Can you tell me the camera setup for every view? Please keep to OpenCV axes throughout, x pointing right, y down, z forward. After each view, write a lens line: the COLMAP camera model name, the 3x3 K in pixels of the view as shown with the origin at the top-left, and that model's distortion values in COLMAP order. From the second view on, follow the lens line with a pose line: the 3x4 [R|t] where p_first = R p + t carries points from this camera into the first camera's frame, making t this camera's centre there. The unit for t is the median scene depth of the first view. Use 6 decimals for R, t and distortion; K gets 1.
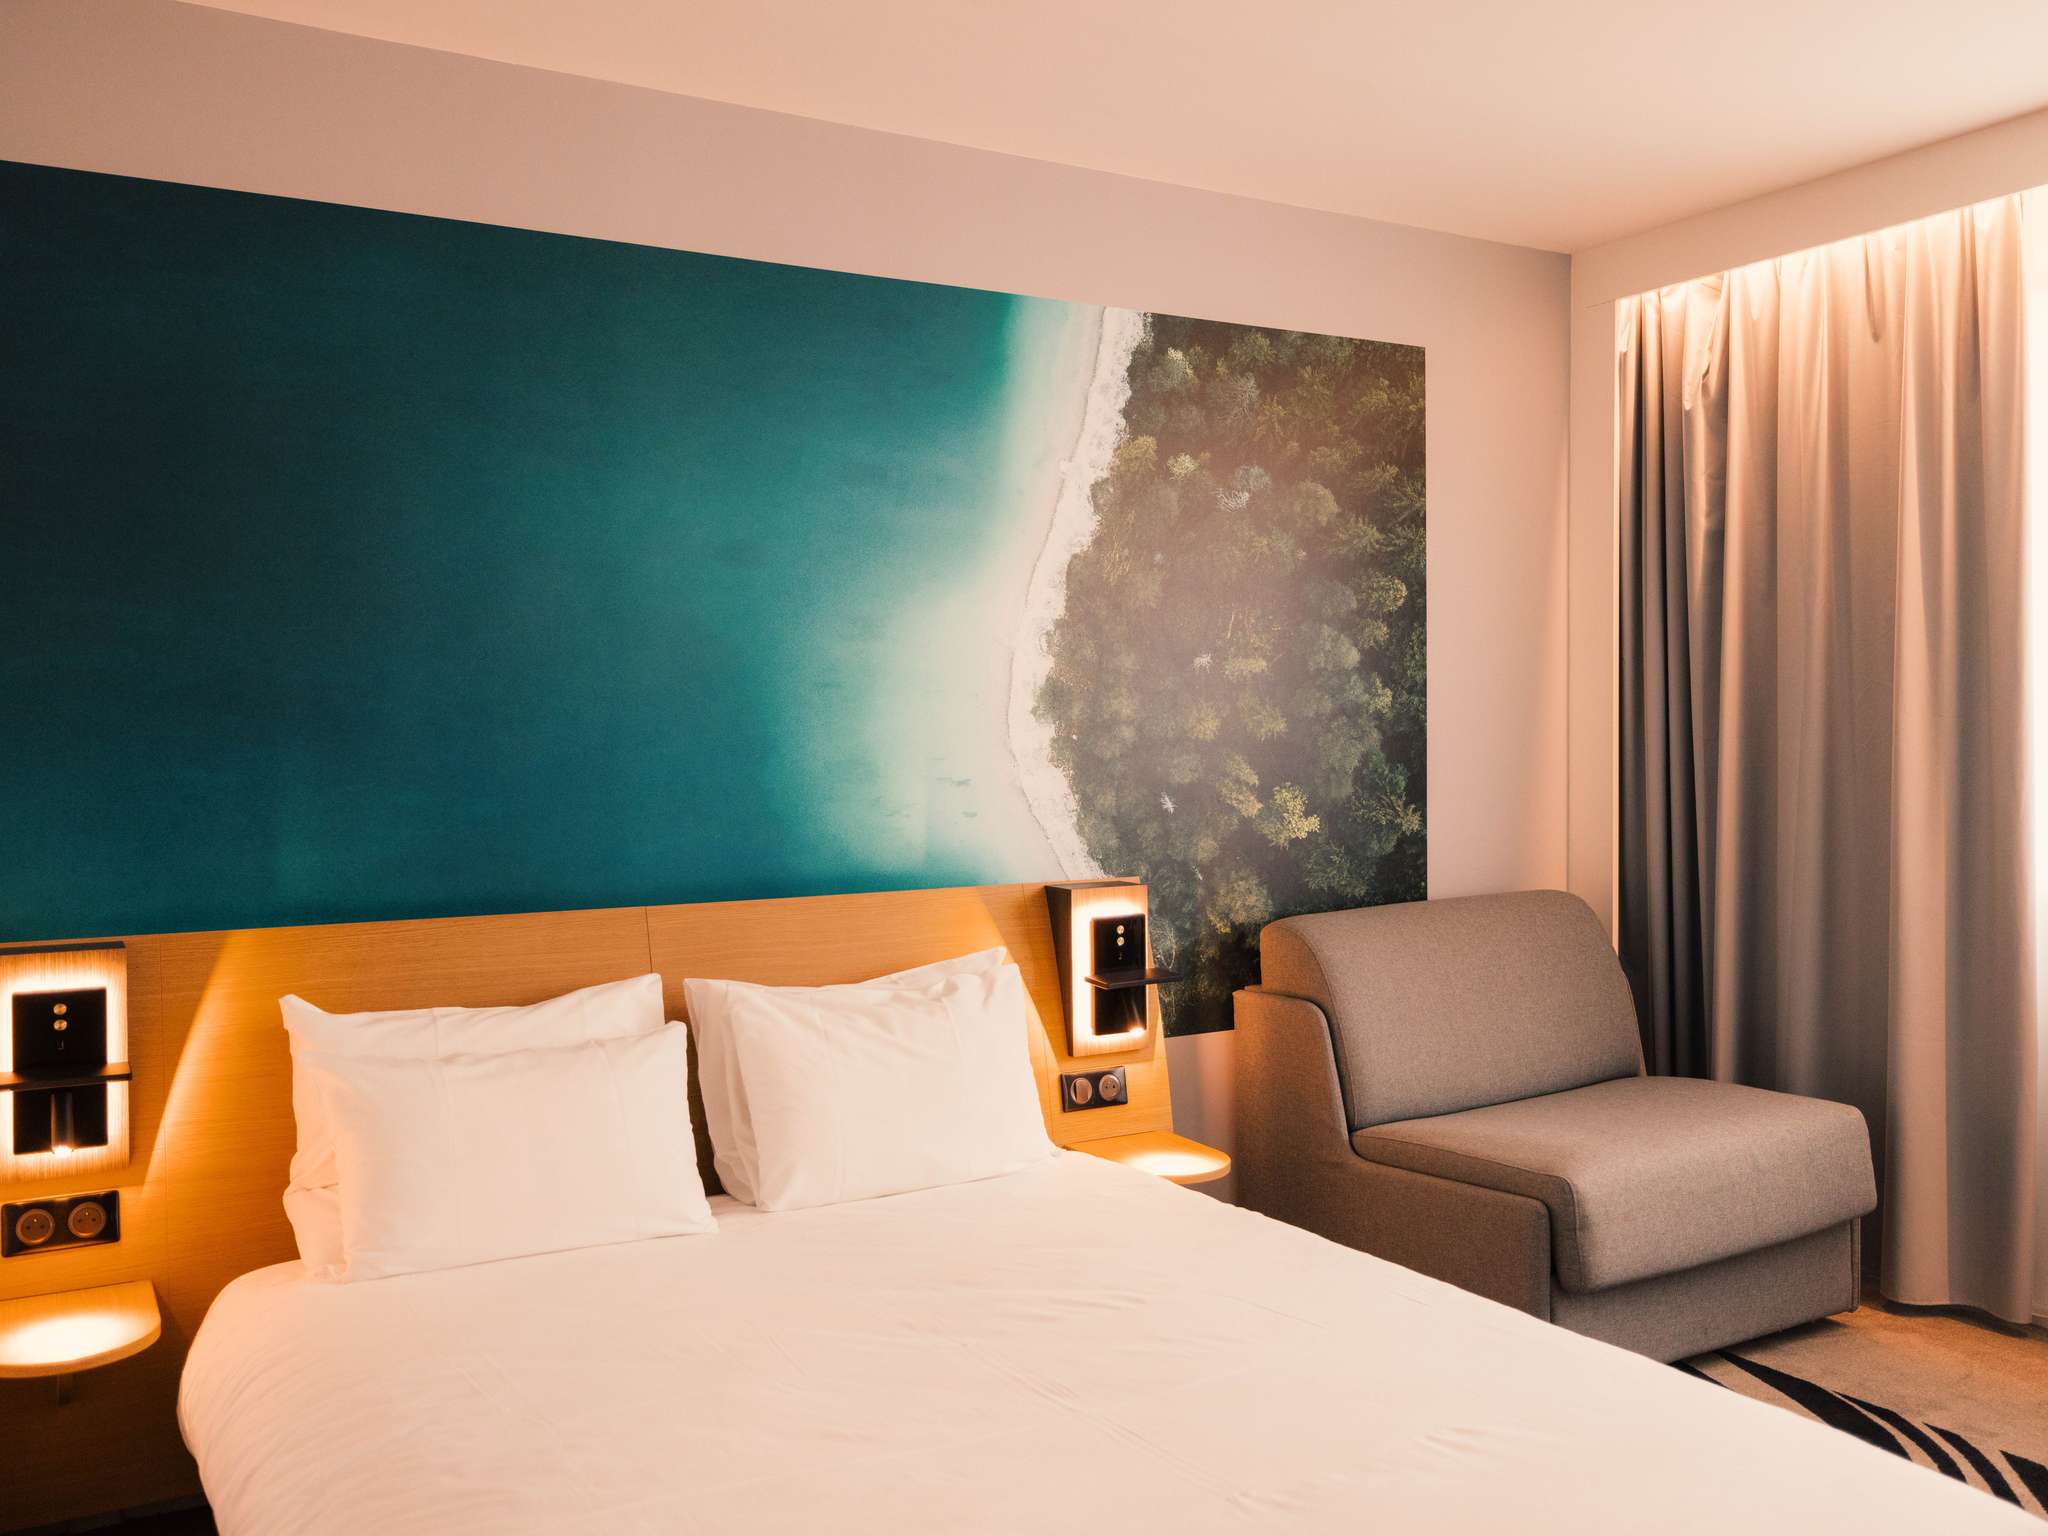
lens RADIAL K [[1729.8, 0, 1029.0], [0, 1729.8, 764.7], [0, 0, 1]] dist [-0.003785, -0.002683]
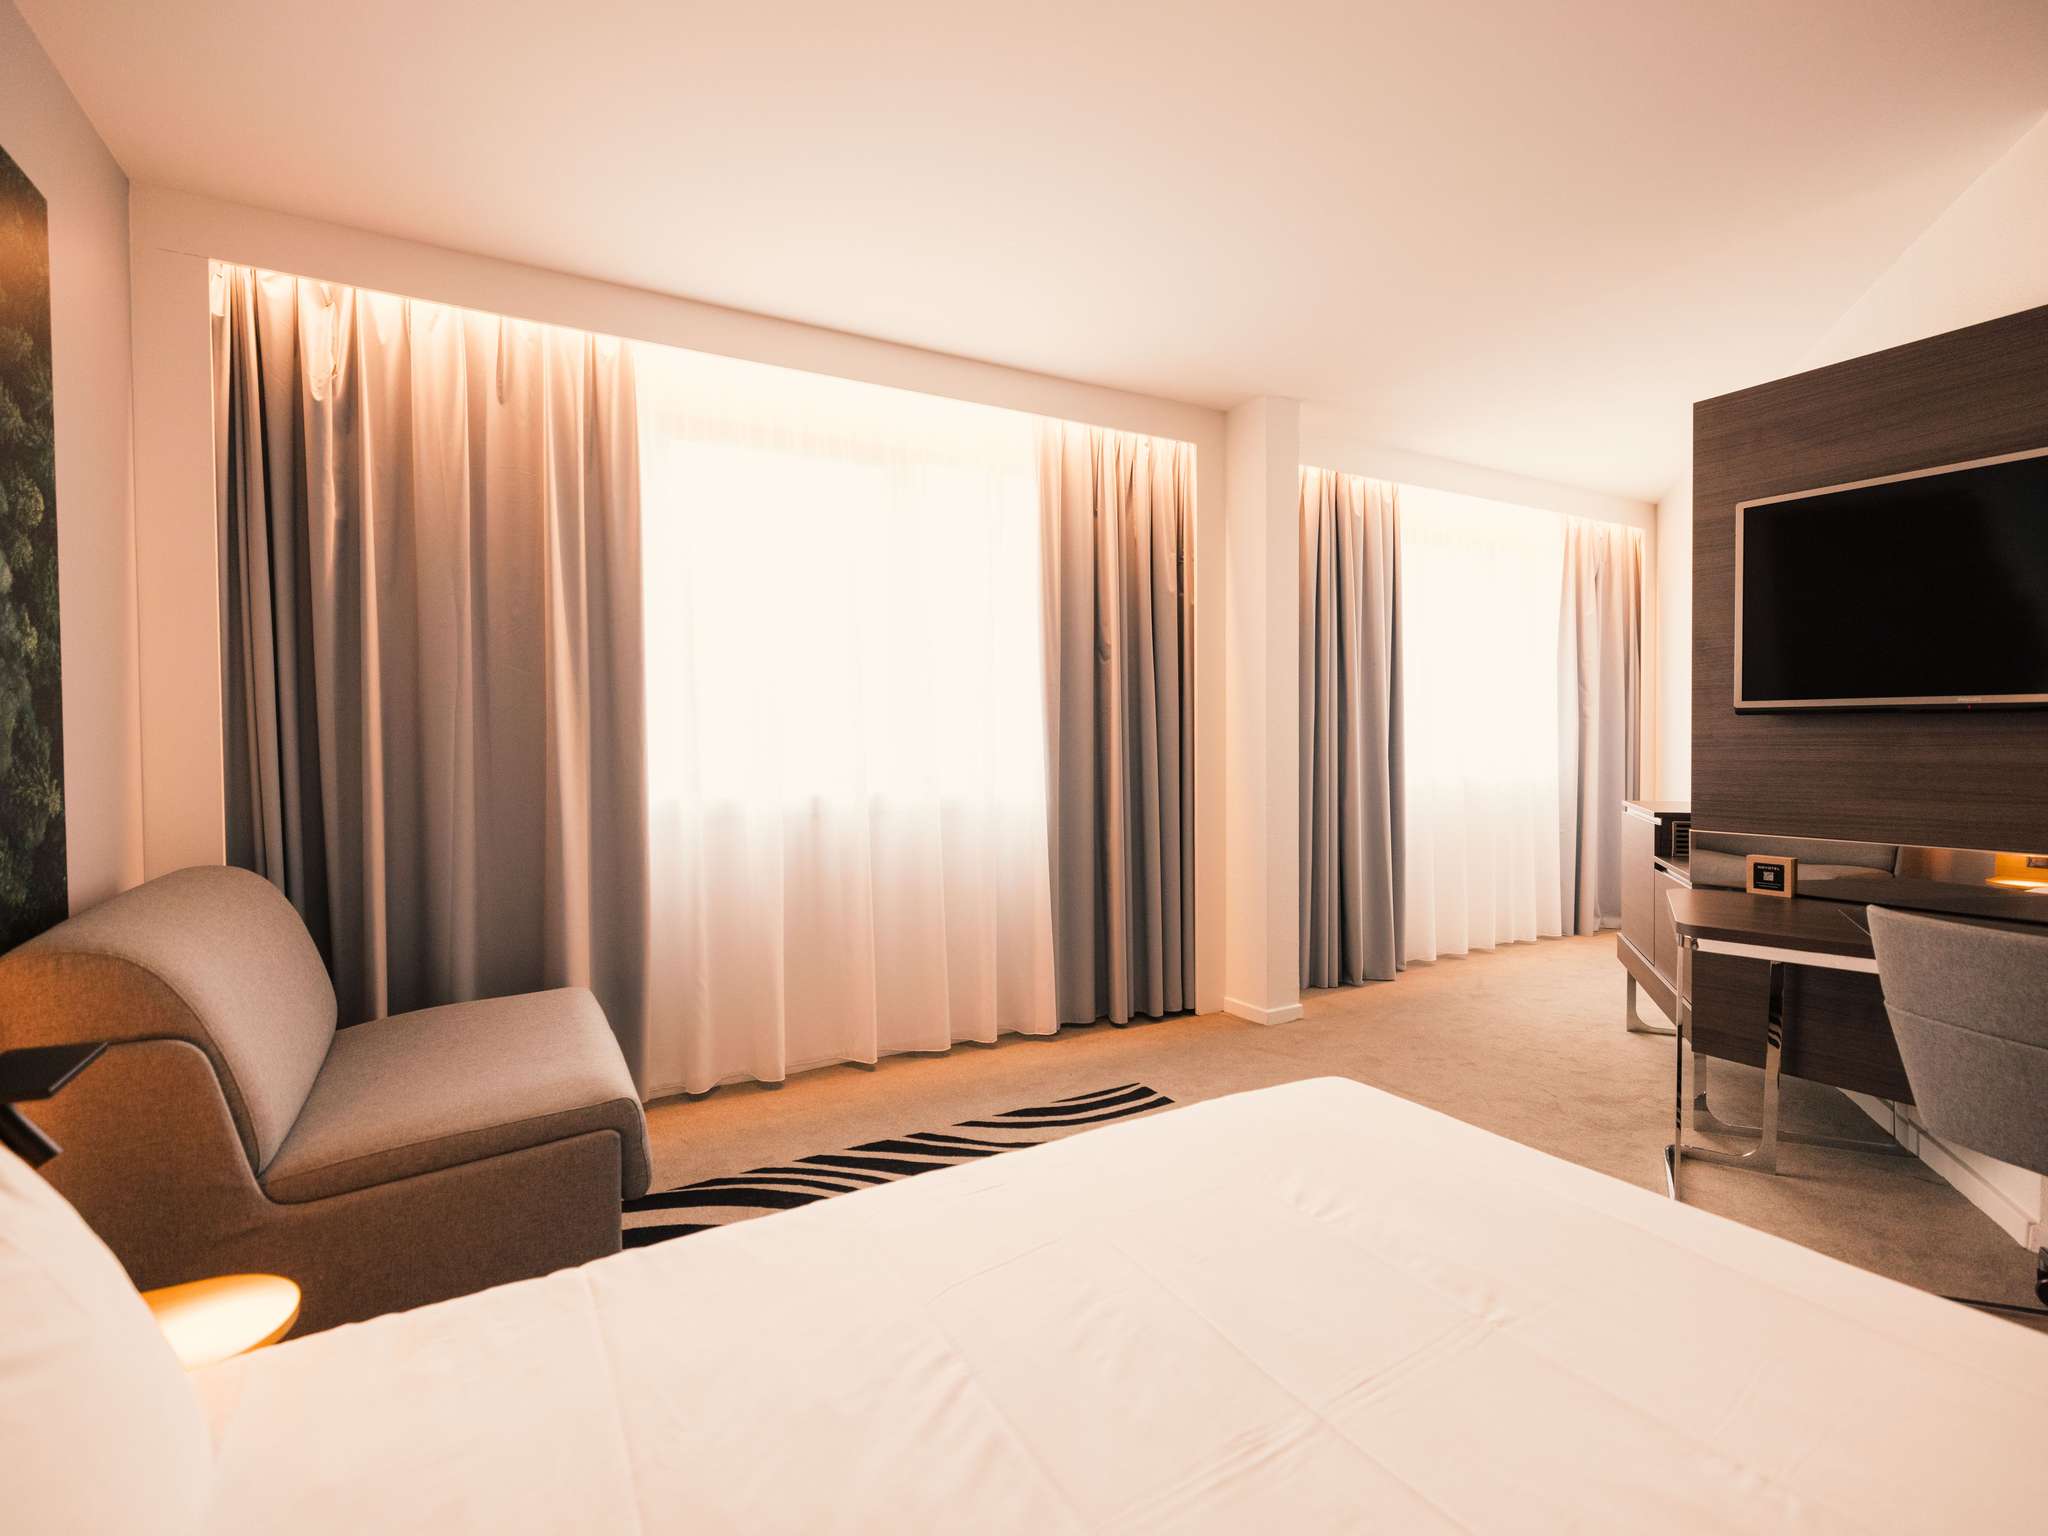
lens RADIAL K [[962.6, 0, 1031.3], [0, 962.6, 763.7], [0, 0, 1]] dist [0.002667, -0.000639]
pose [[0.007593, -0.020500, 0.999761, -0.239791], [0.027858, 0.999406, 0.020281, 0.021958], [-0.999583, 0.027697, 0.008160, 0.620929]]
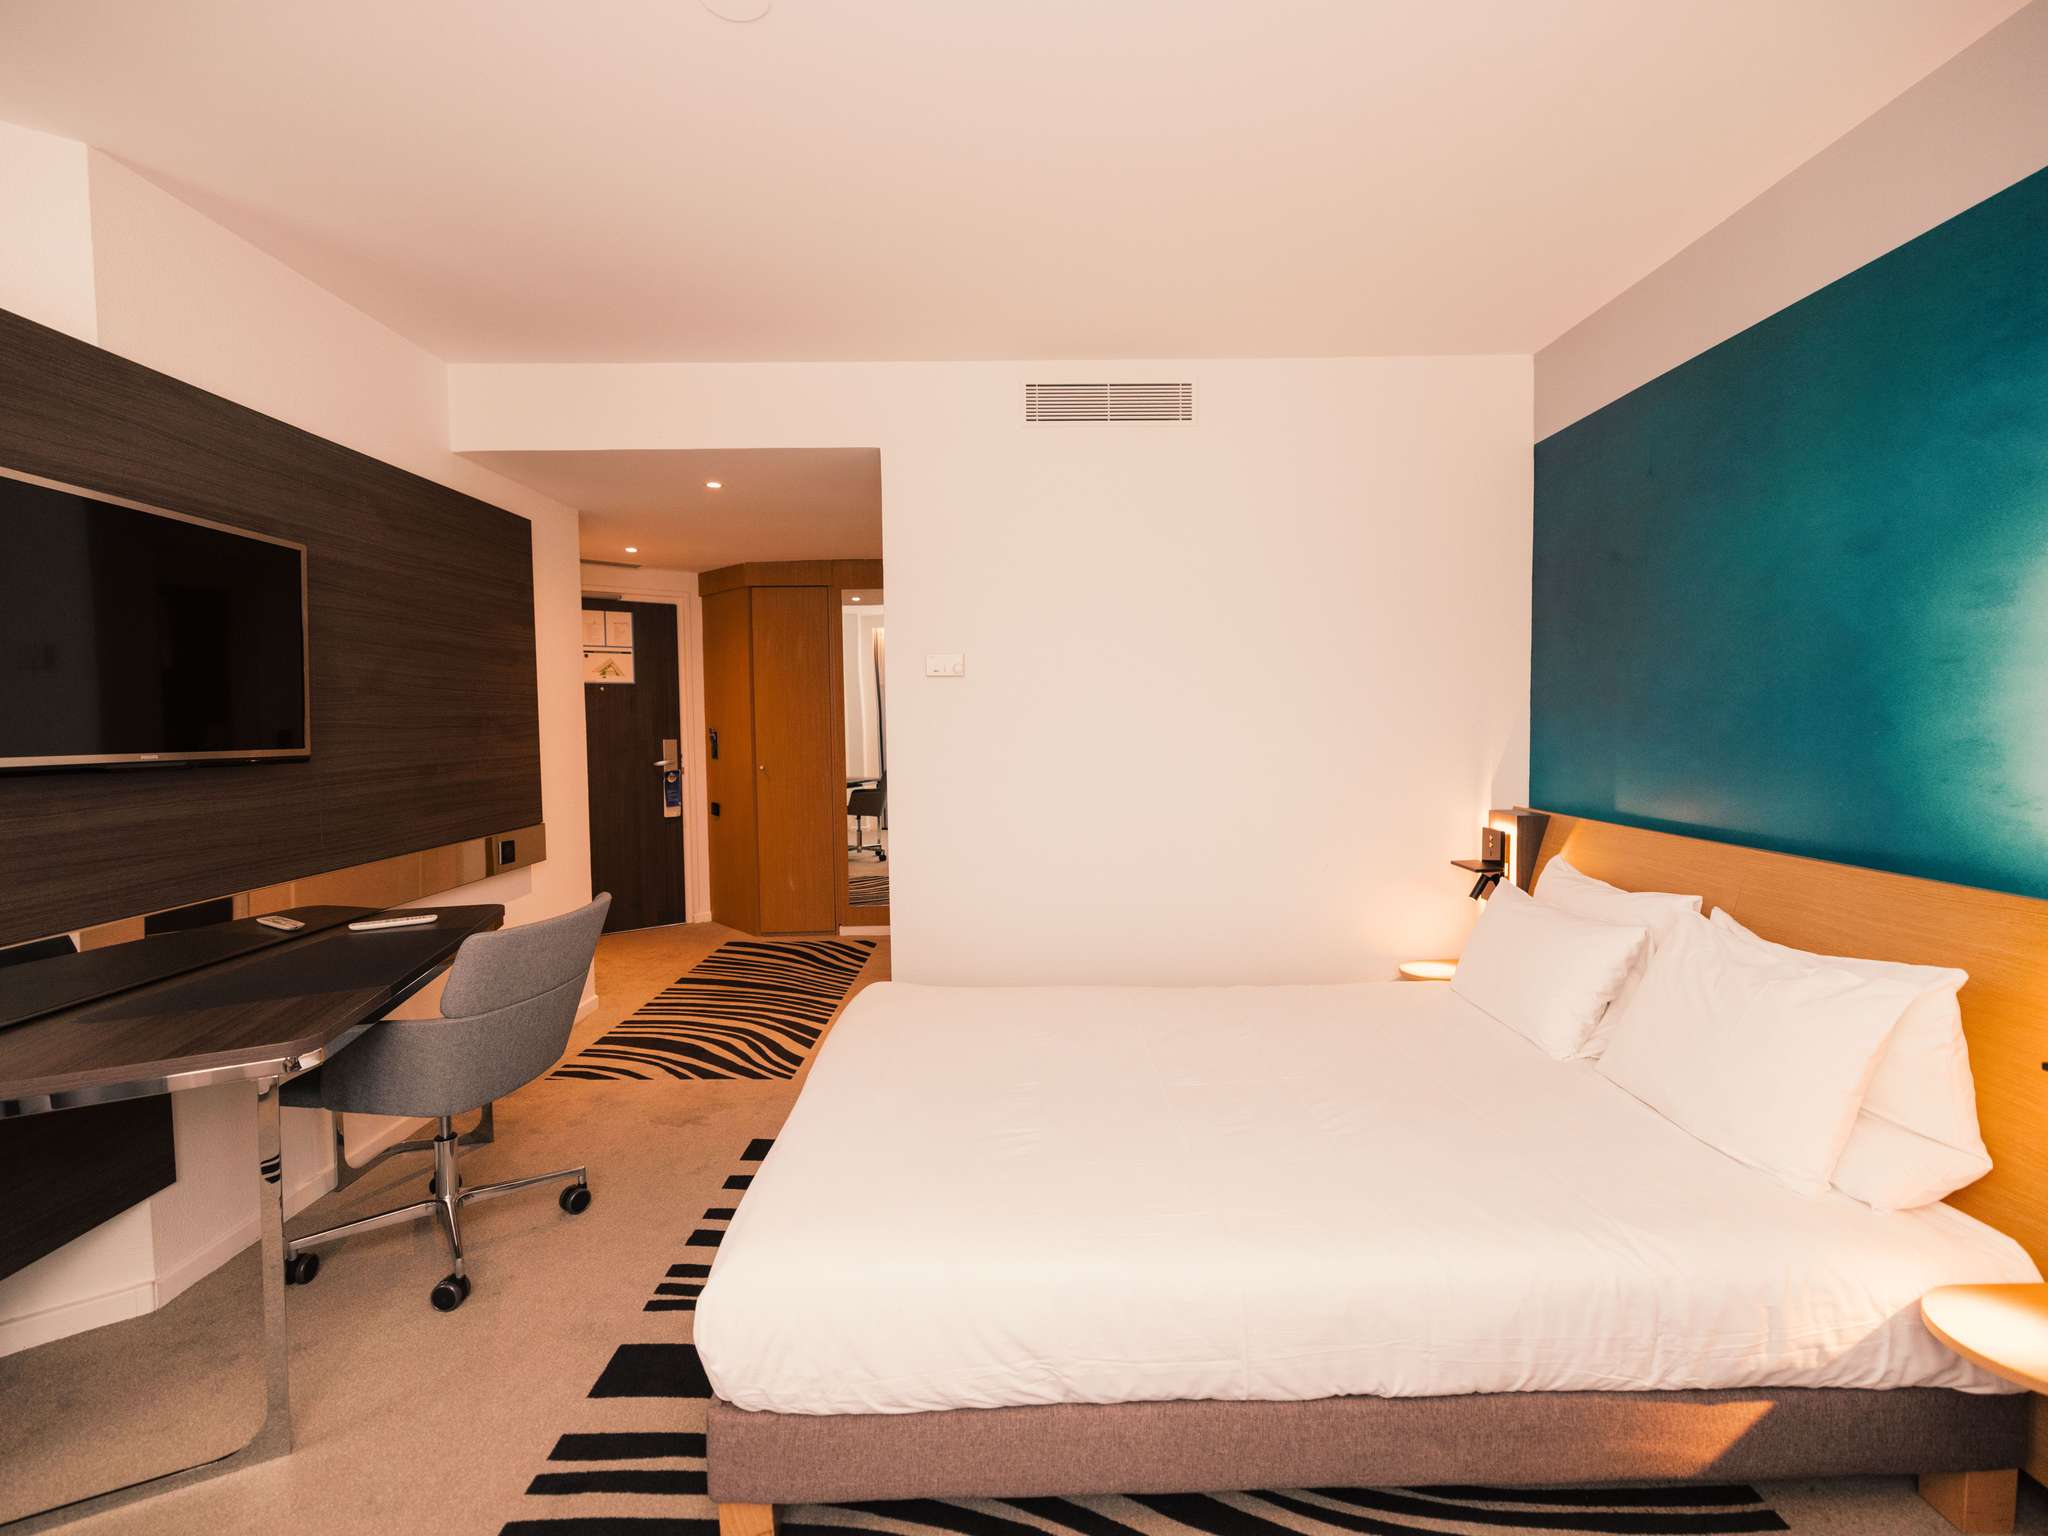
lens RADIAL K [[962.6, 0, 1033.5], [0, 962.6, 766.9], [0, 0, 1]] dist [0.002667, -0.000639]
pose [[-0.489448, 0.056223, -0.870218, 0.543633], [-0.002858, 0.997811, 0.066074, -0.019374], [0.872028, 0.034827, -0.488215, 0.755631]]
